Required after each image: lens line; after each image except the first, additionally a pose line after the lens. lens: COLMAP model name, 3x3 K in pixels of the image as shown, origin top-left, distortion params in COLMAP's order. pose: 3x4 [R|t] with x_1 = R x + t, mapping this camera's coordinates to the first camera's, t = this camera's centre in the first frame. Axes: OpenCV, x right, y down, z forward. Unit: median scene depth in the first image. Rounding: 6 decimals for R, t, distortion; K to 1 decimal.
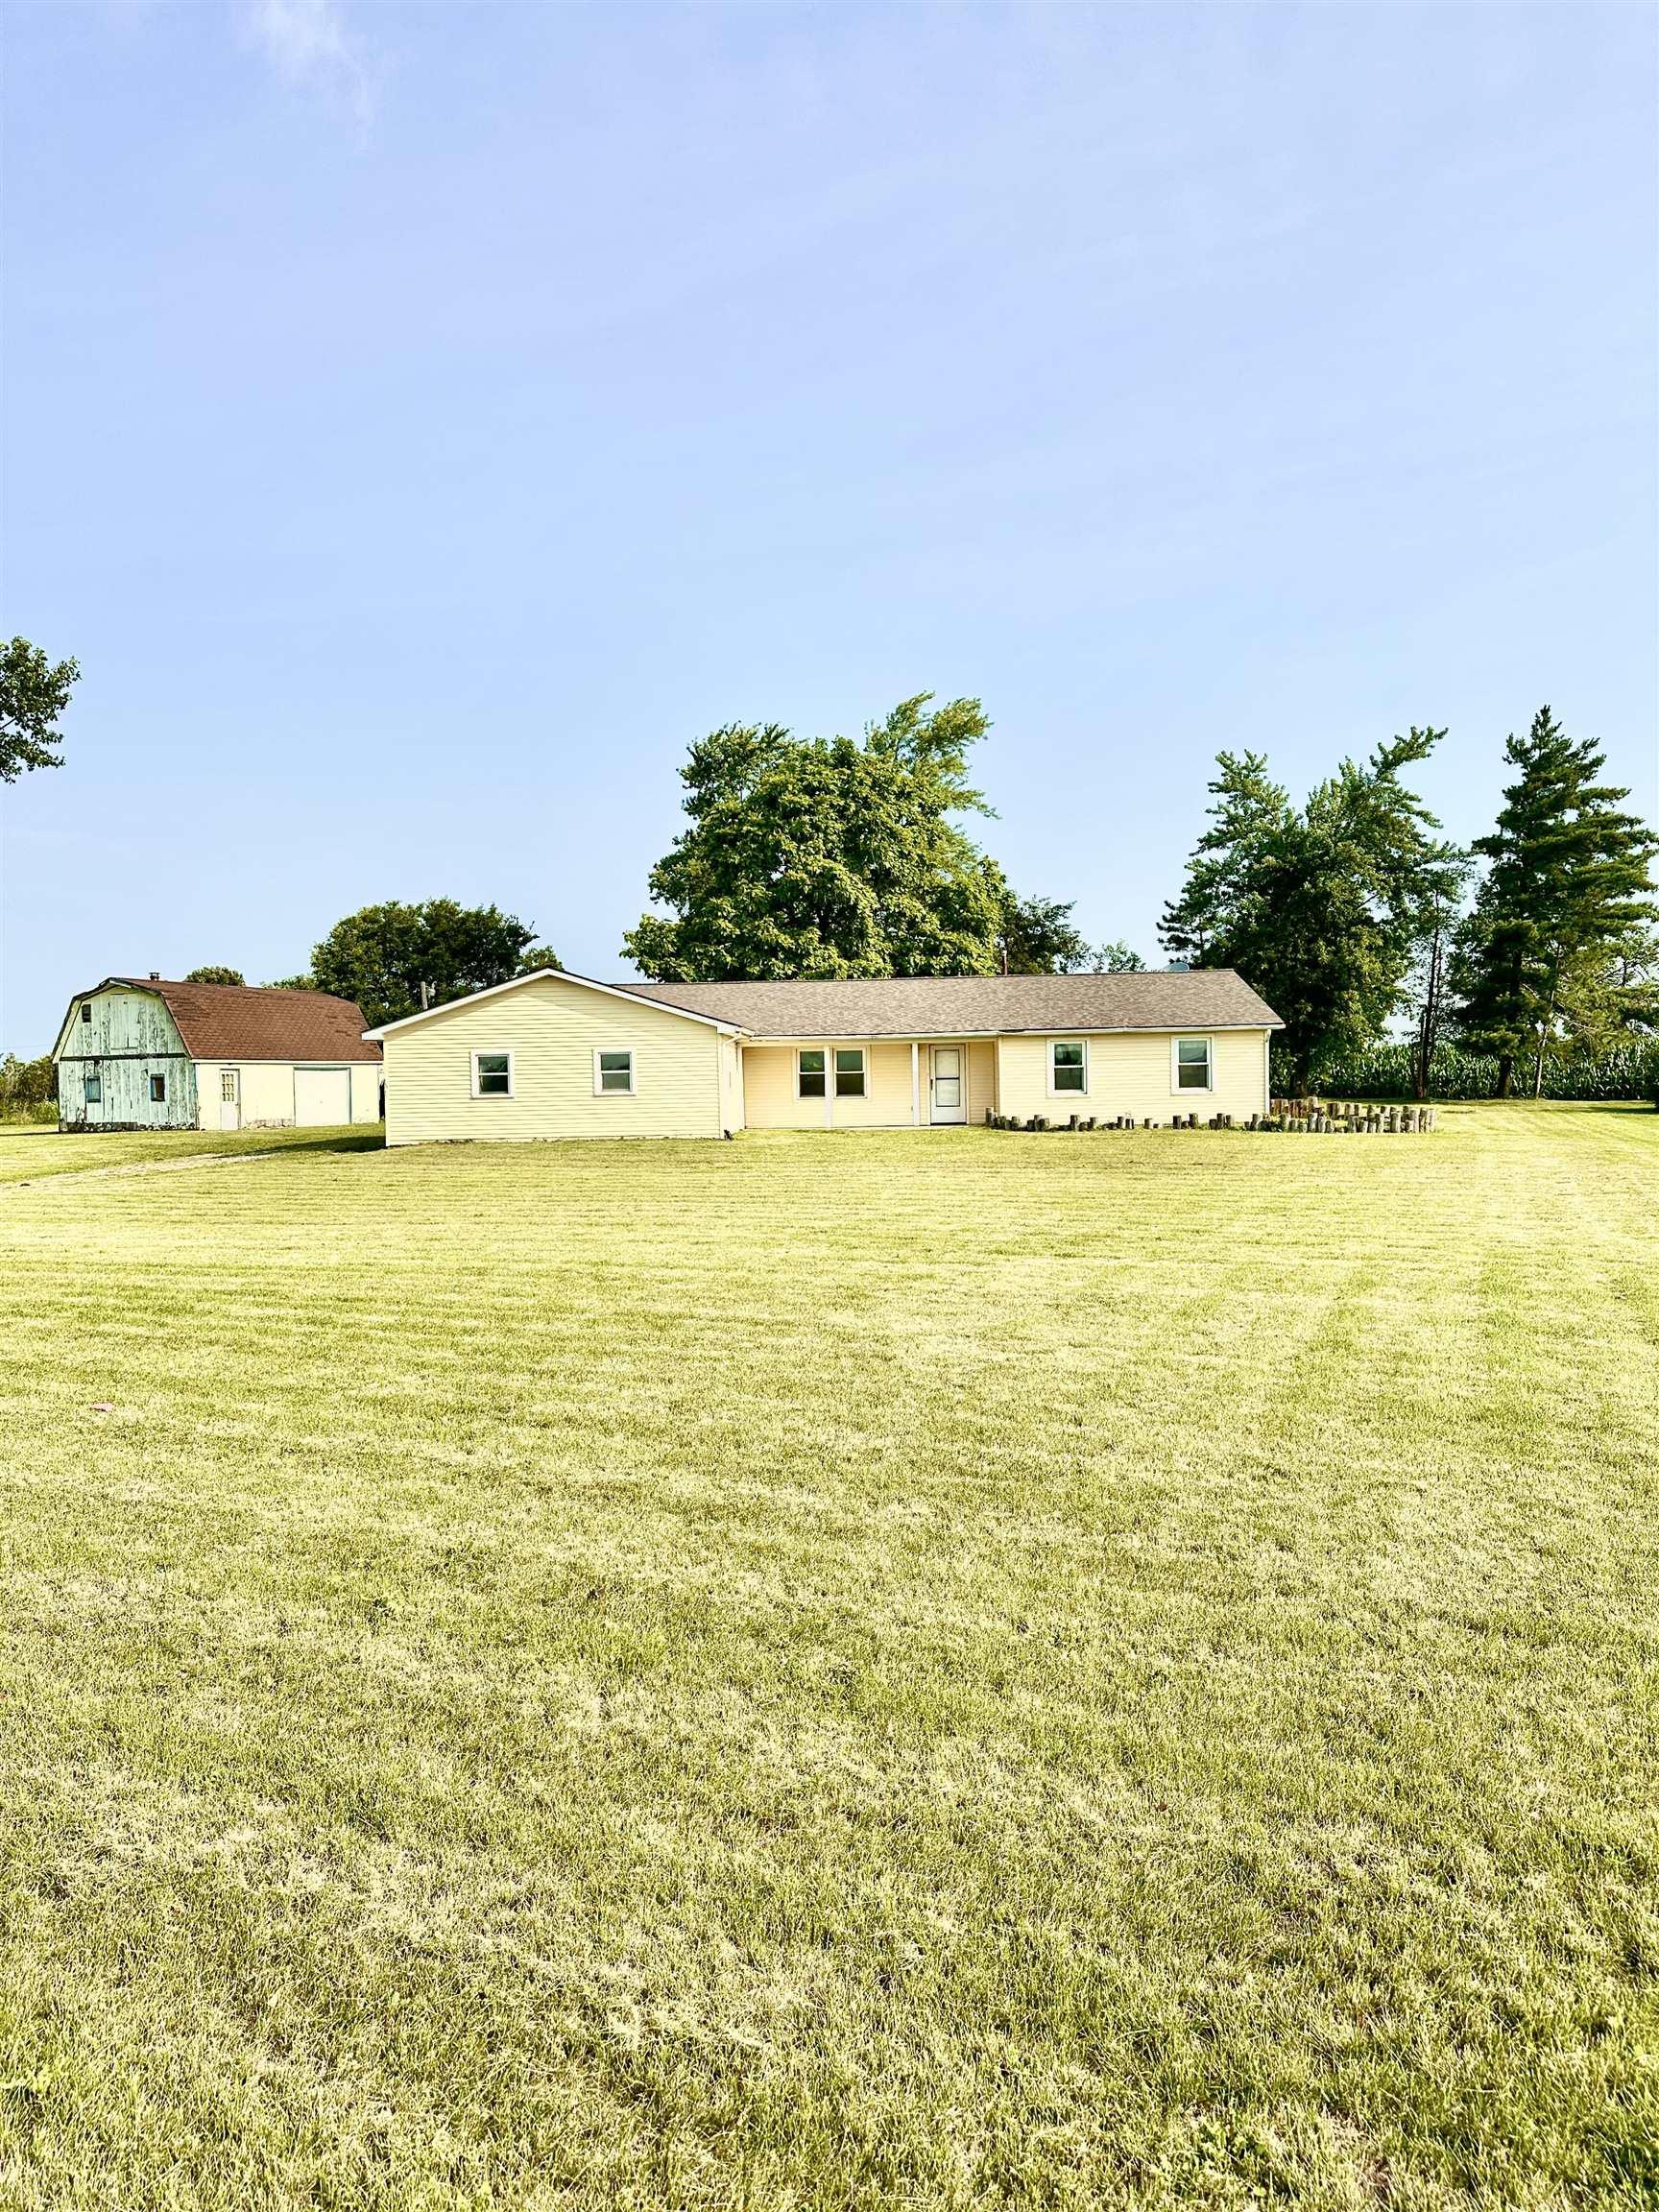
lens RADIAL K [[1534.0, 0, 835.9], [0, 1534.0, 1094.4], [0, 0, 1]] dist [0.170881, -0.321704]
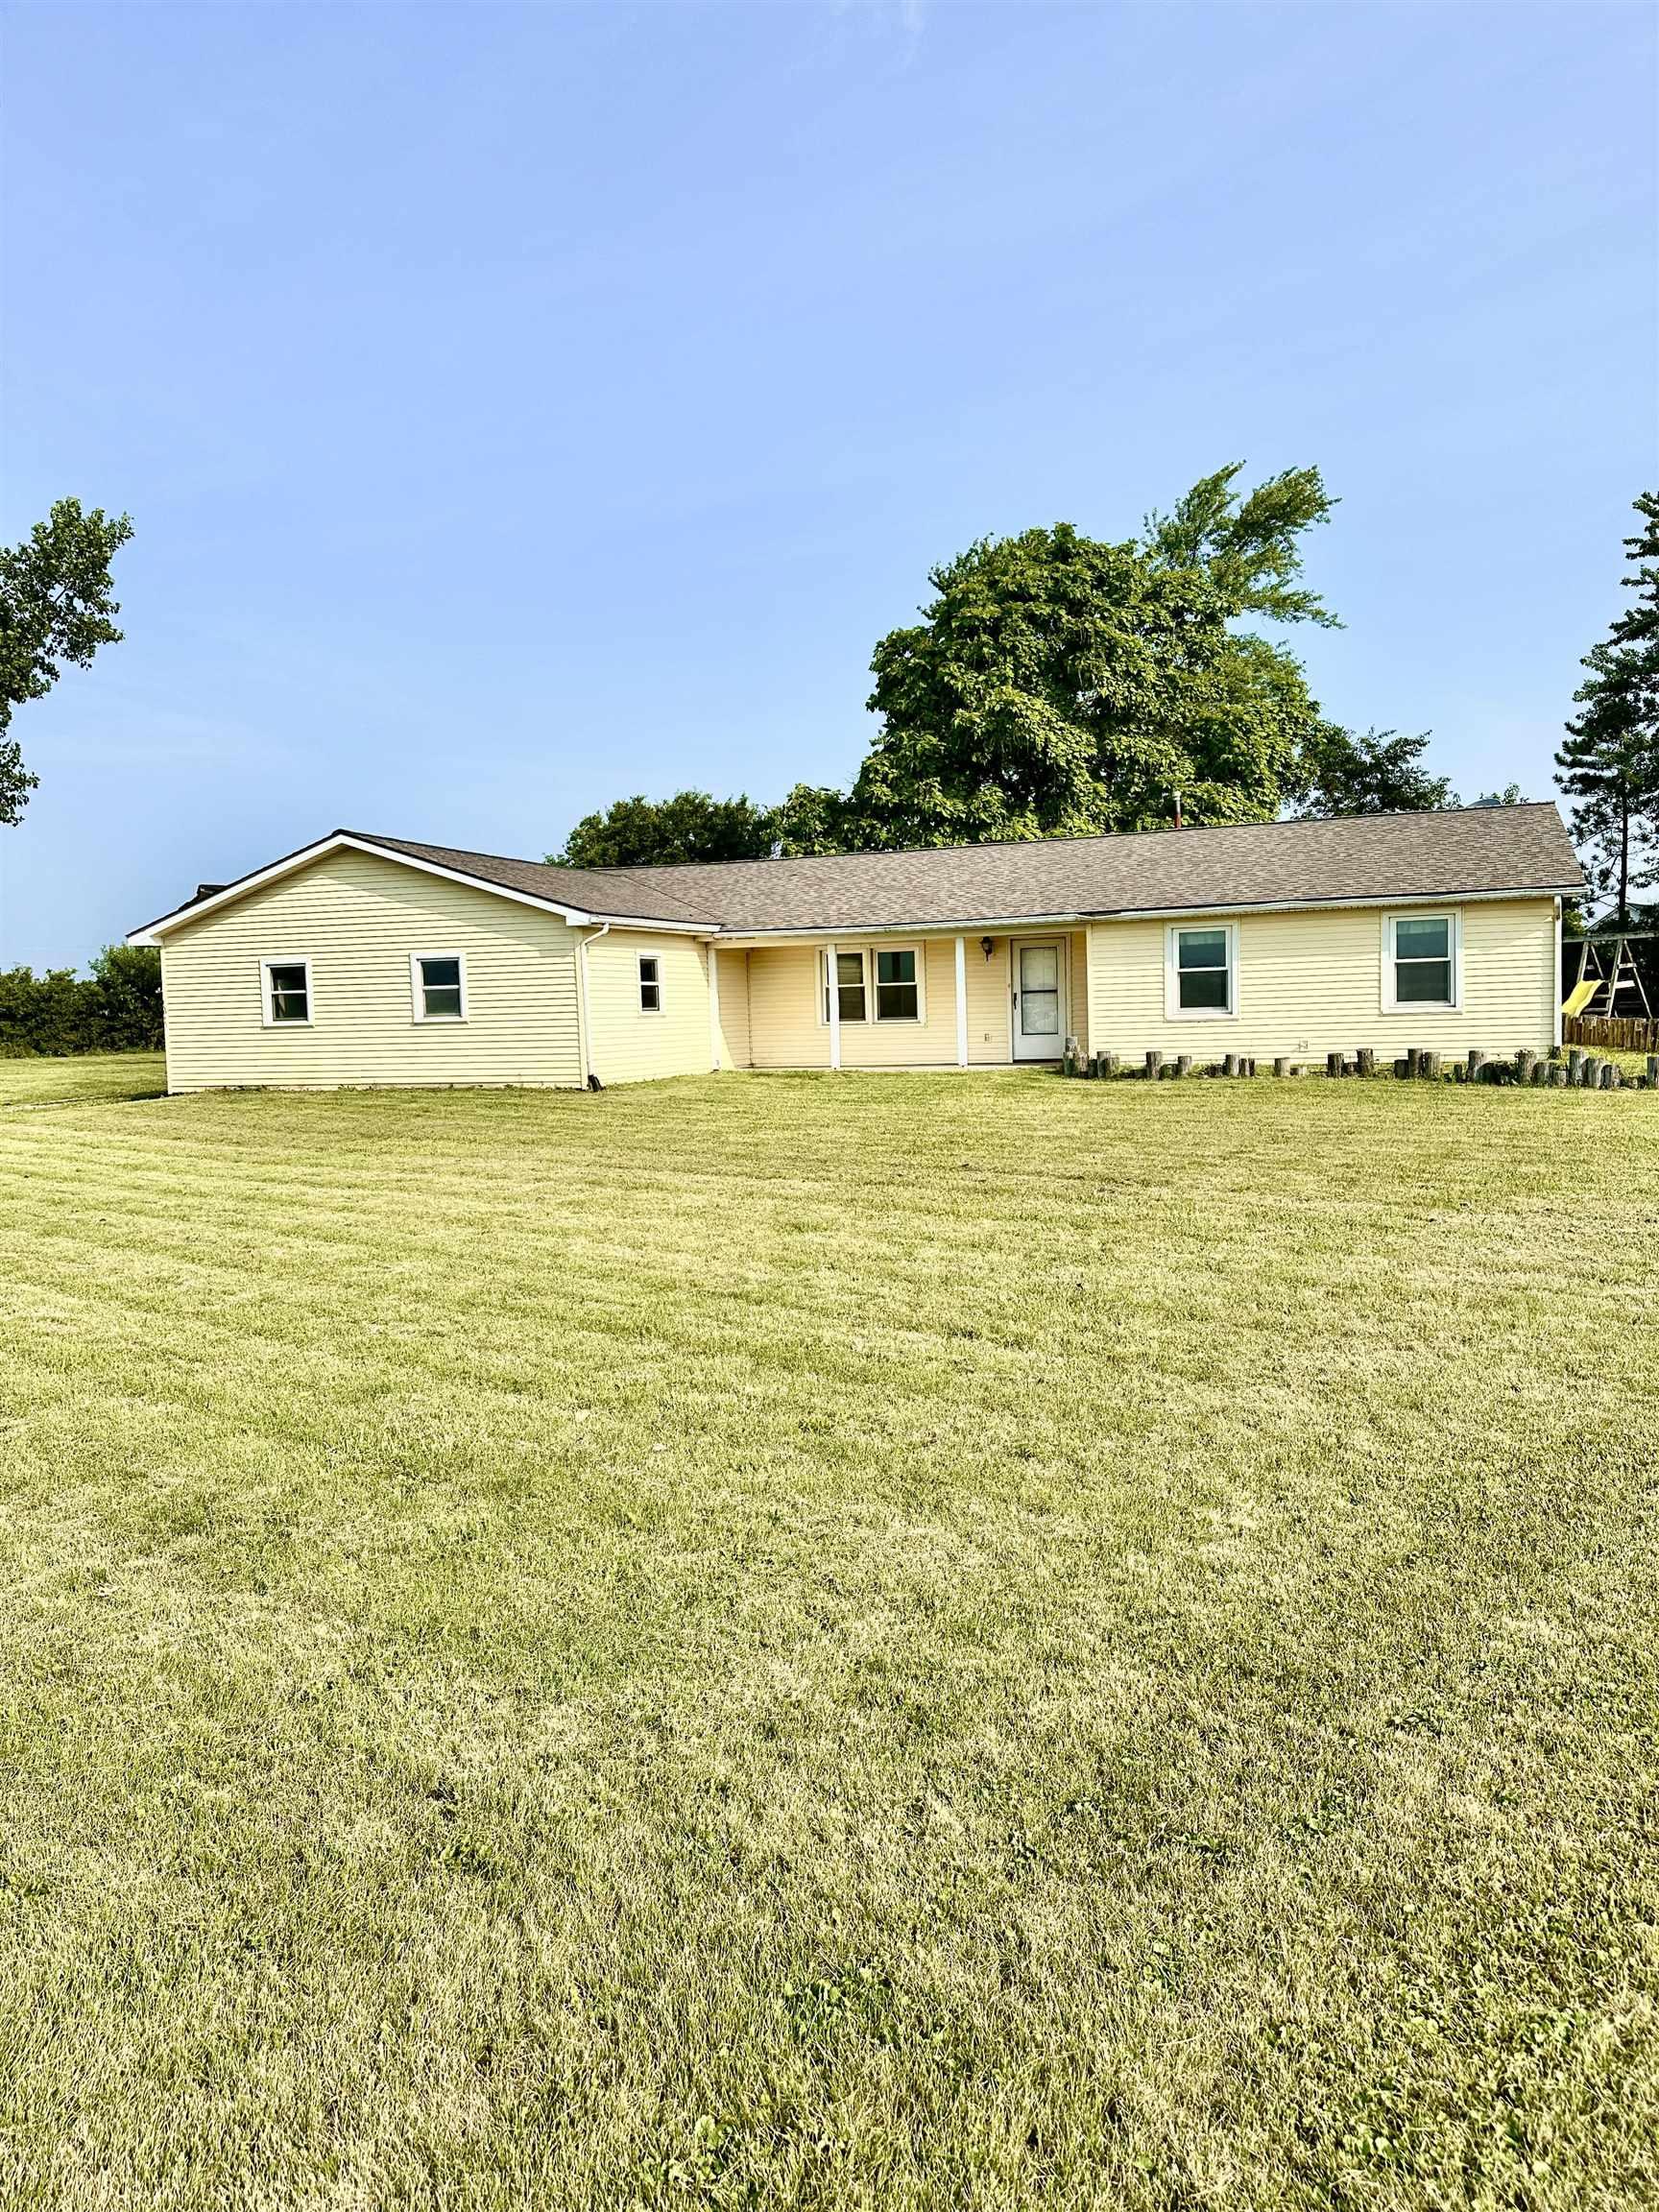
lens RADIAL K [[1534.0, 0, 835.9], [0, 1534.0, 1094.4], [0, 0, 1]] dist [0.170881, -0.321704]
pose [[0.943877, 0.010903, -0.330117, 0.158995], [0.007045, 0.998563, 0.053123, -0.001738], [0.330222, -0.052468, 0.942444, 0.274616]]
